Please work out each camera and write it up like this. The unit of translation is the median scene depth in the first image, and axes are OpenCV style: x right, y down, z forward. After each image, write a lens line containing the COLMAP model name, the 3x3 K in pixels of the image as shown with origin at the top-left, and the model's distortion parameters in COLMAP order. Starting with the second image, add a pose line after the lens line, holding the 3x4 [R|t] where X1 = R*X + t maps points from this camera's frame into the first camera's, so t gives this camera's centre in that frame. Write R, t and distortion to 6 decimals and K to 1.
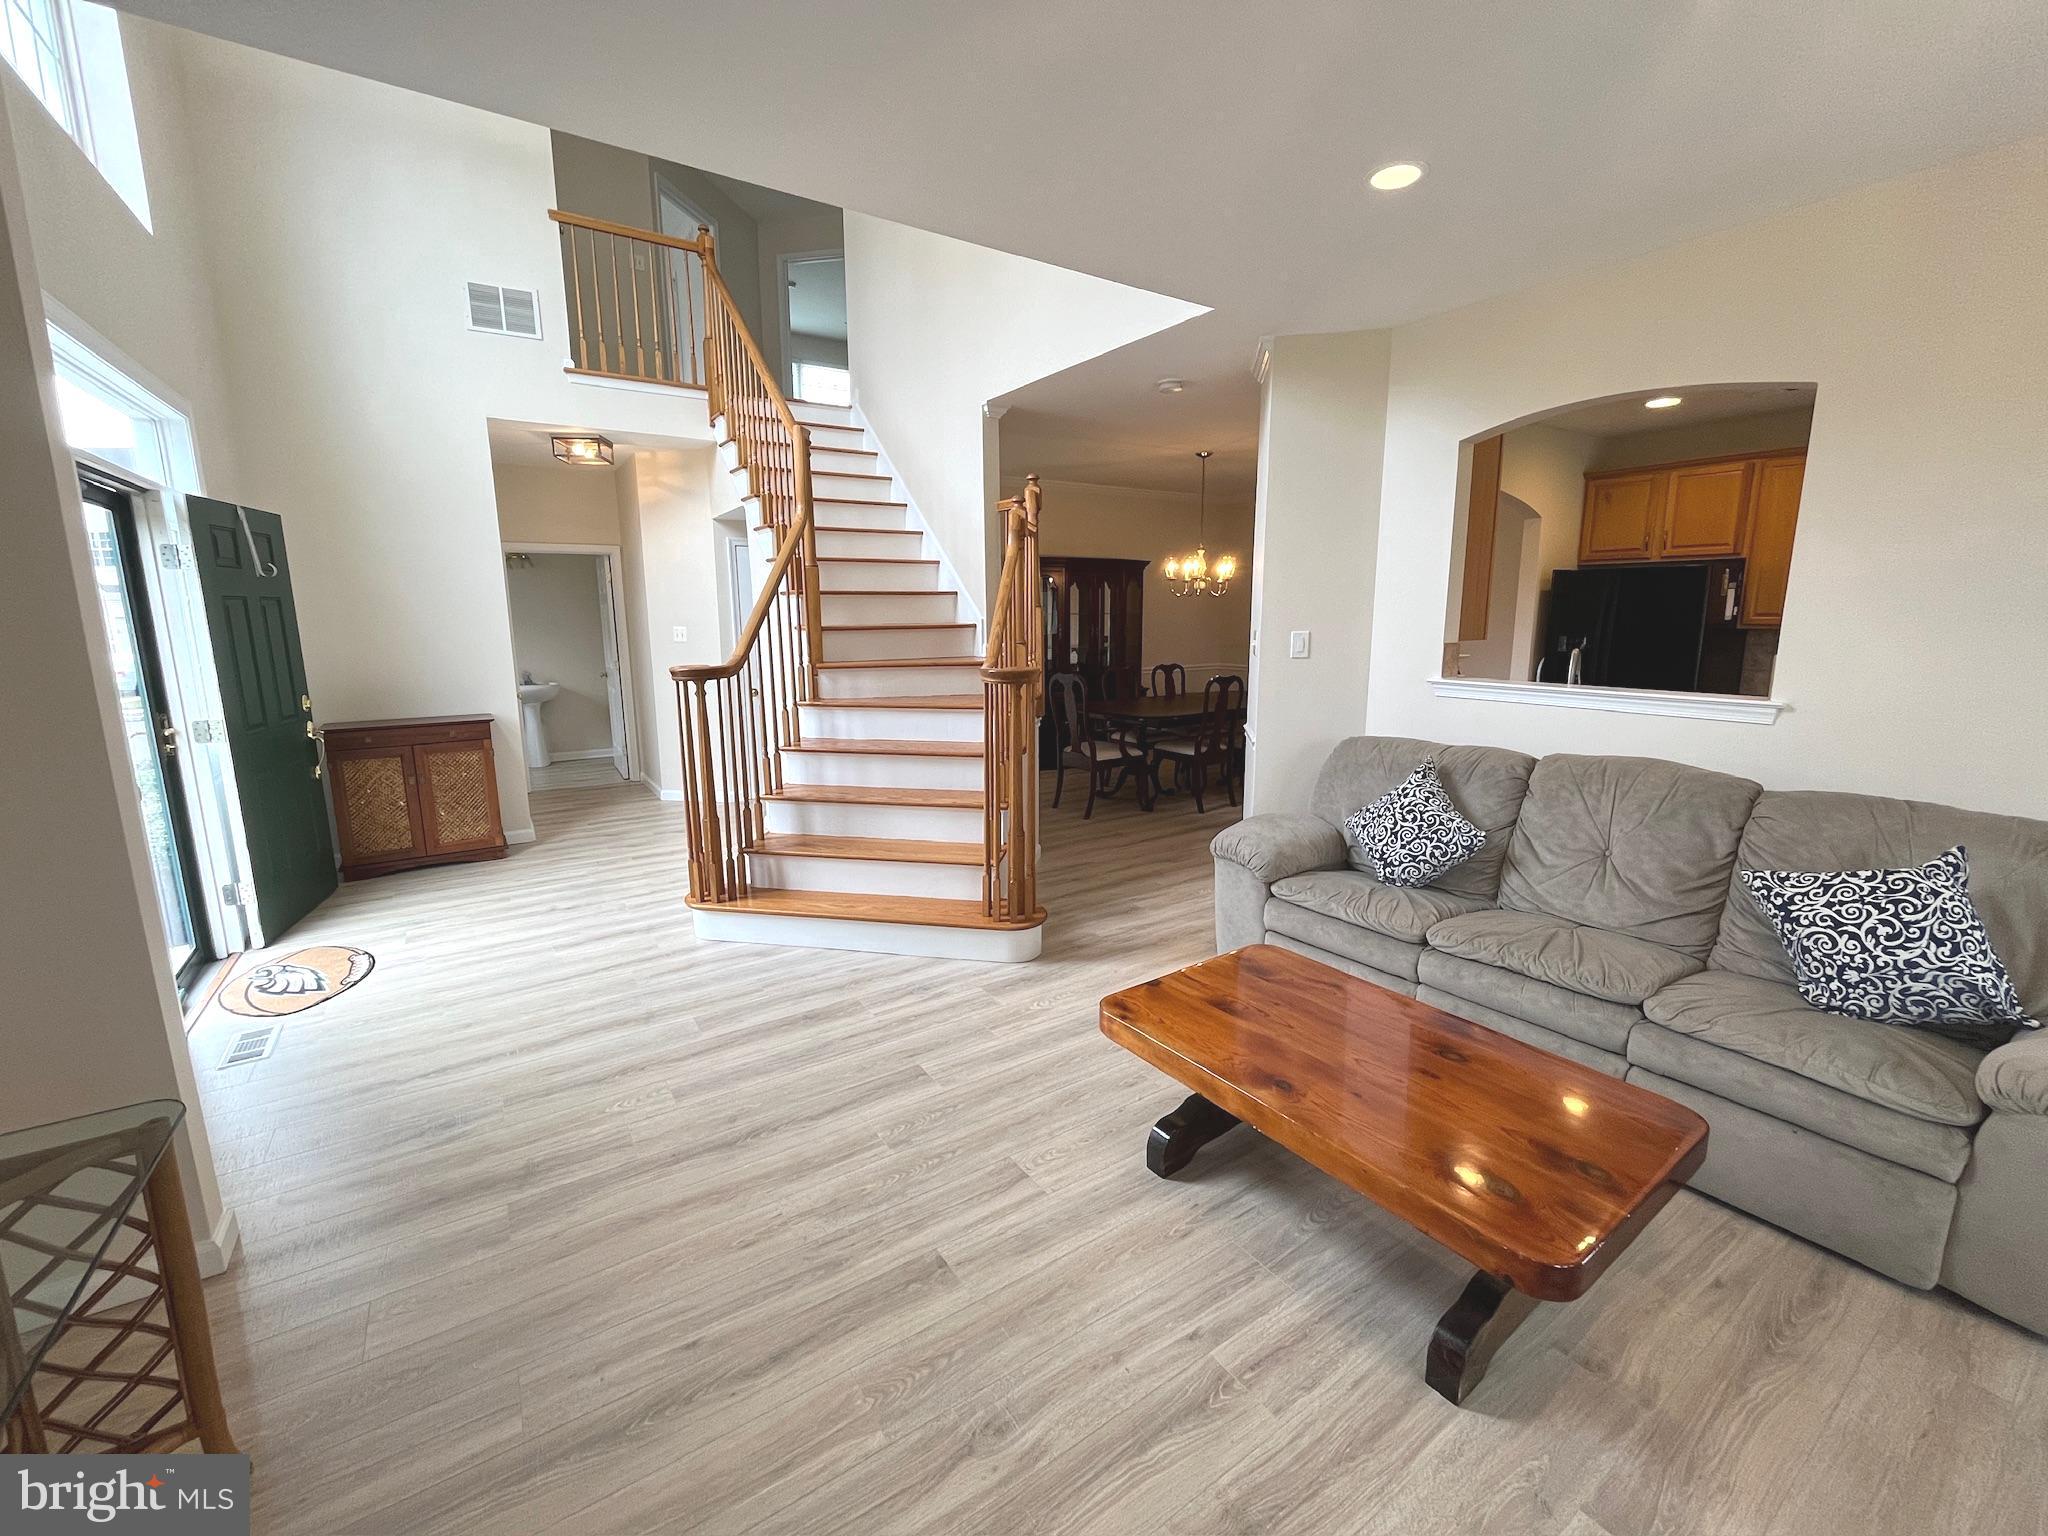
lens RADIAL K [[829.4, 0, 1016.5], [0, 829.4, 754.8], [0, 0, 1]] dist [-0.000619, -0.000461]
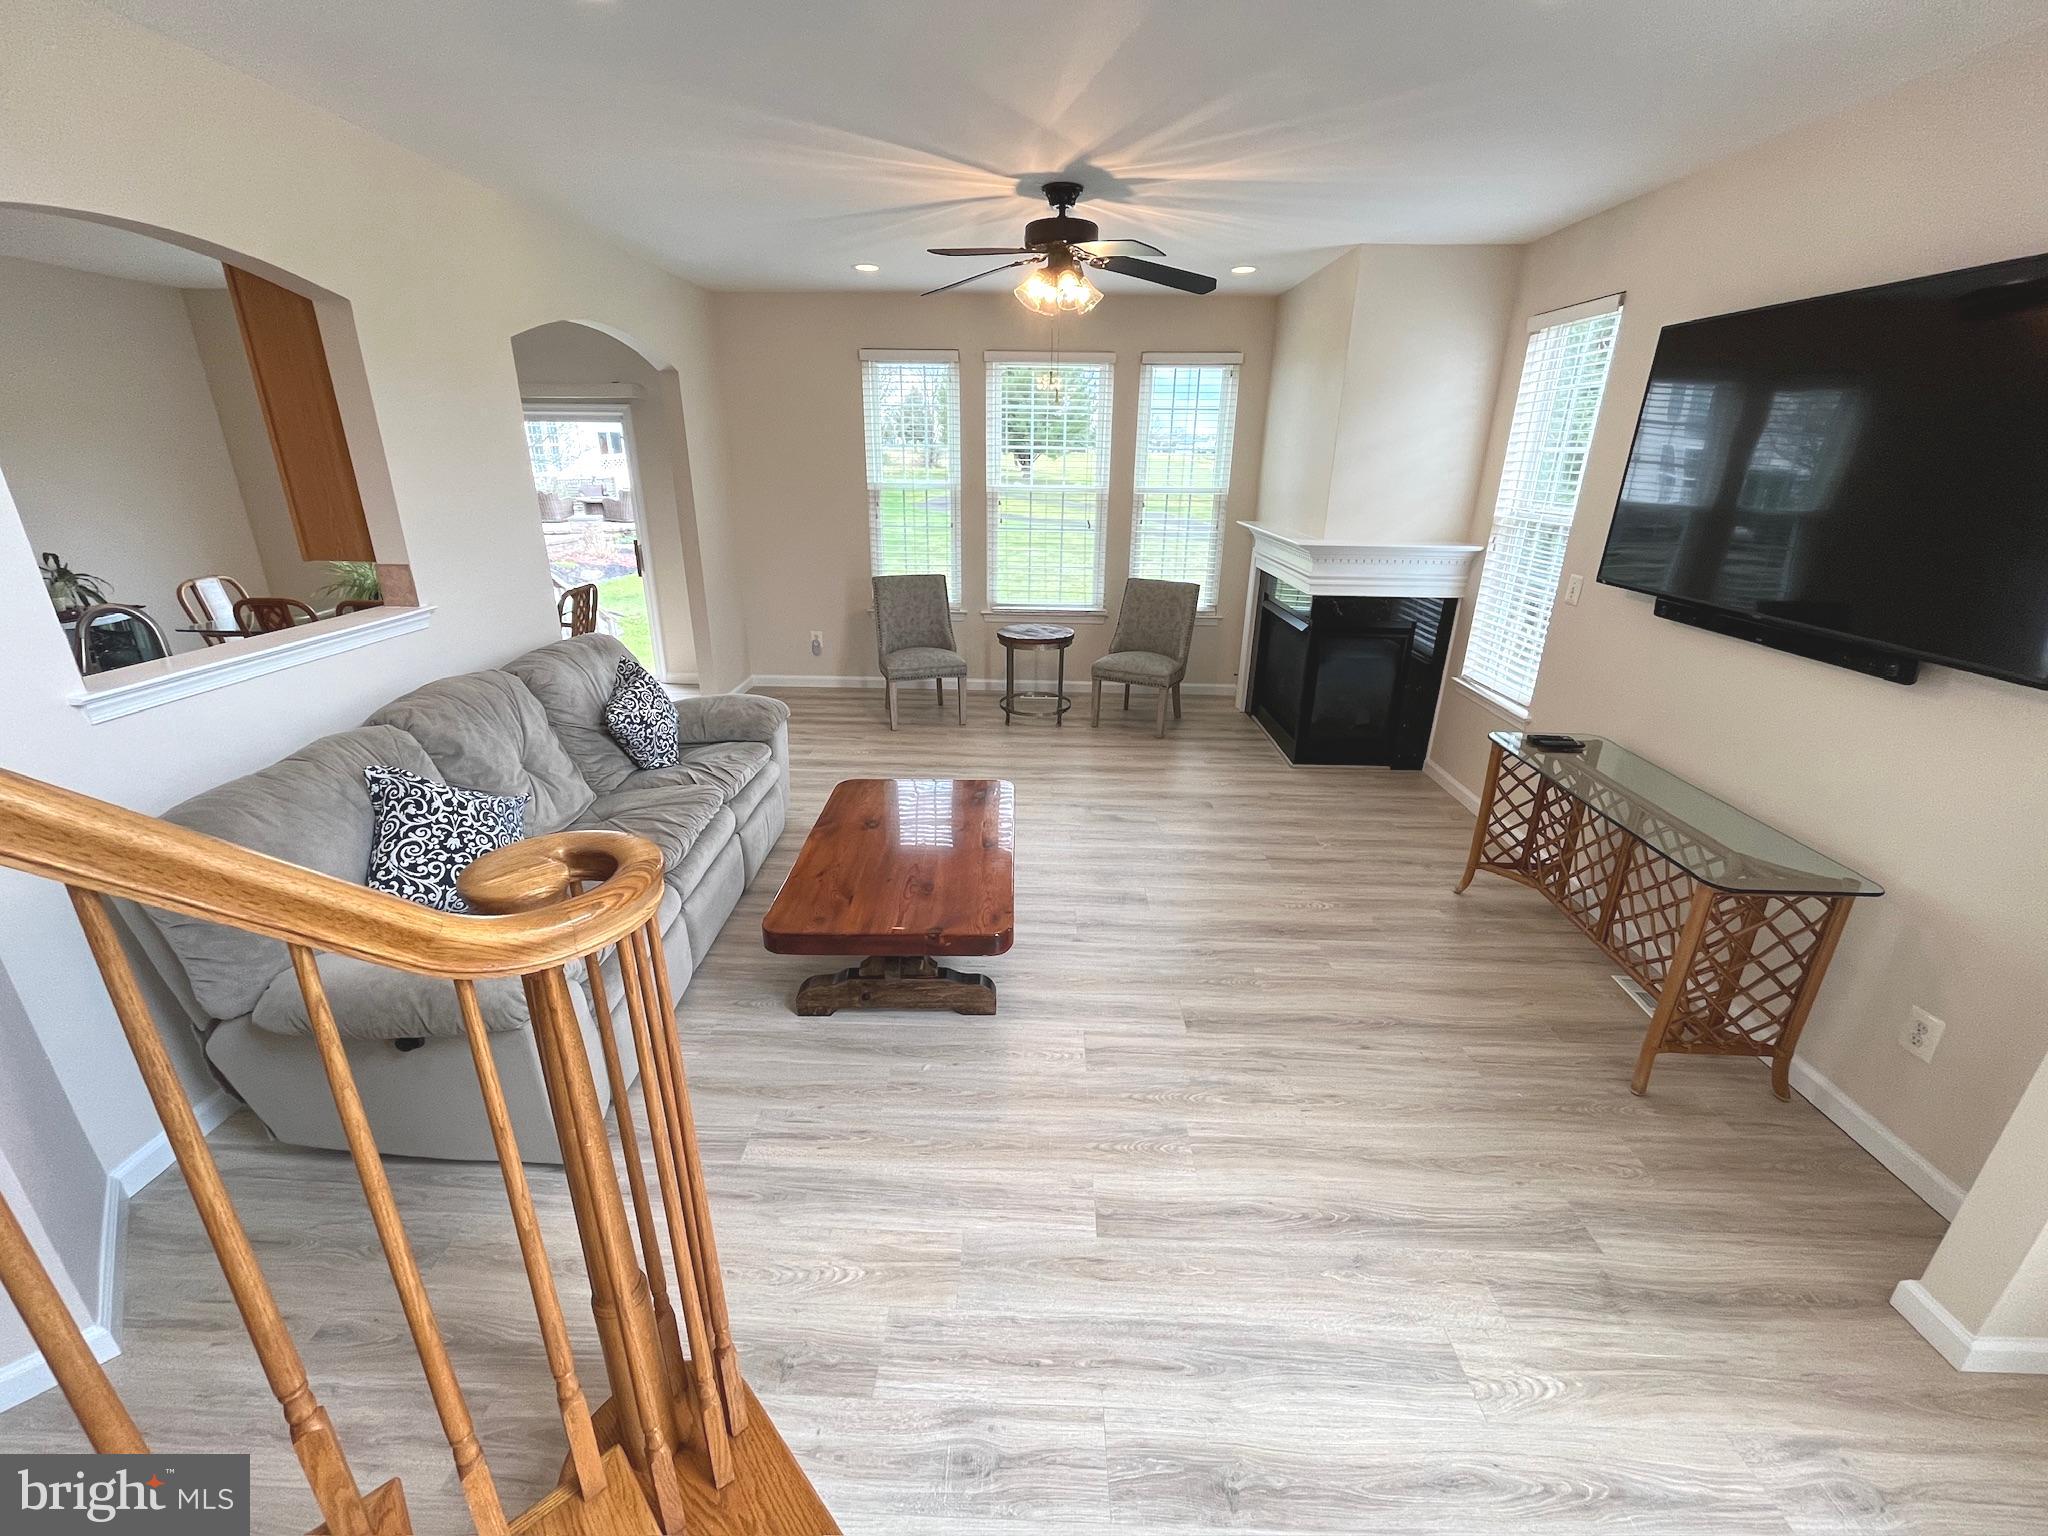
lens RADIAL K [[829.4, 0, 1016.5], [0, 829.4, 754.8], [0, 0, 1]] dist [-0.000619, -0.000461]
pose [[-0.816531, -0.201800, 0.540883, -0.232571], [0.094885, 0.877262, 0.470541, -0.209779], [-0.569451, 0.435532, -0.697163, 0.871844]]
